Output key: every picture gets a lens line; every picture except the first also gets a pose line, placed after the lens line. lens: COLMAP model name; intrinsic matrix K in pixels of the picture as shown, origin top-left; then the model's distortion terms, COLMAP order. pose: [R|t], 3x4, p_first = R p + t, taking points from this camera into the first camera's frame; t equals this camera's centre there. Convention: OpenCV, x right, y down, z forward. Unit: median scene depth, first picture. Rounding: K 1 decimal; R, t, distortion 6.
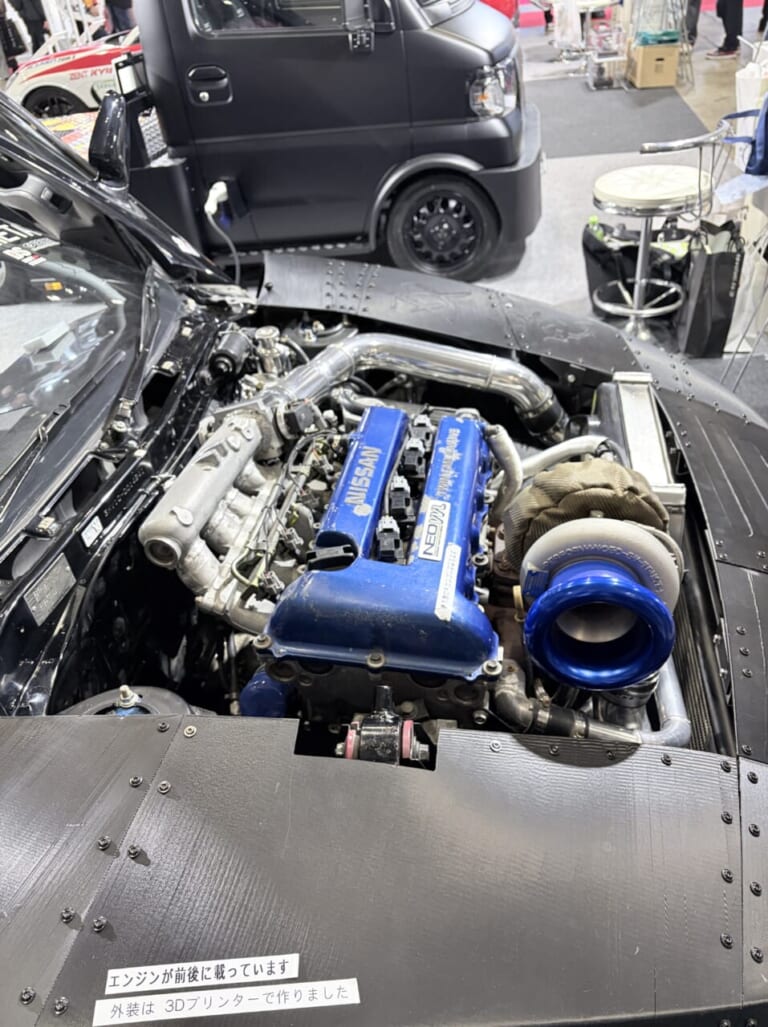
lens RADIAL K [[774.7, 0, 385.6], [0, 774.7, 513.8], [0, 0, 1]] dist [0.026391, 0.000050]
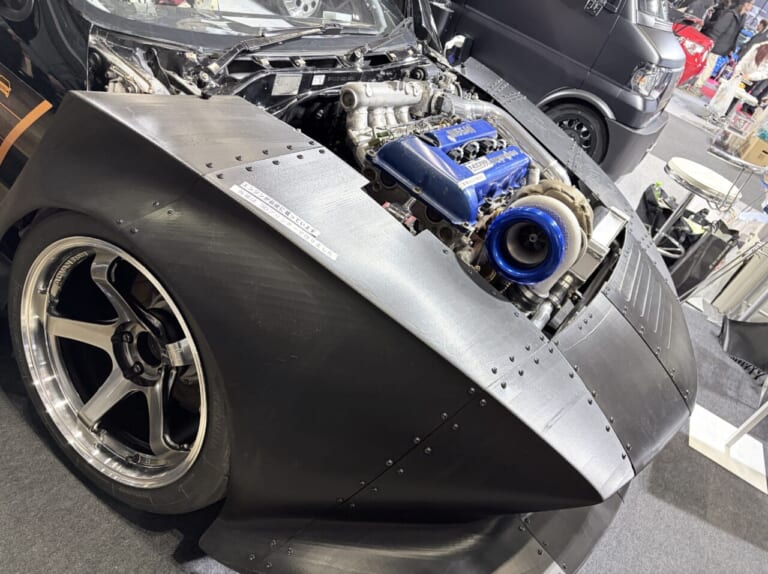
lens RADIAL K [[579.3, 0, 383.2], [0, 579.3, 286.2], [0, 0, 1]] dist [0.026391, 0.000050]
pose [[0.814976, 0.571828, -0.093956, 0.056361], [-0.577786, 0.814263, -0.056021, 0.152299], [0.044471, 0.099942, 0.993999, -0.112136]]
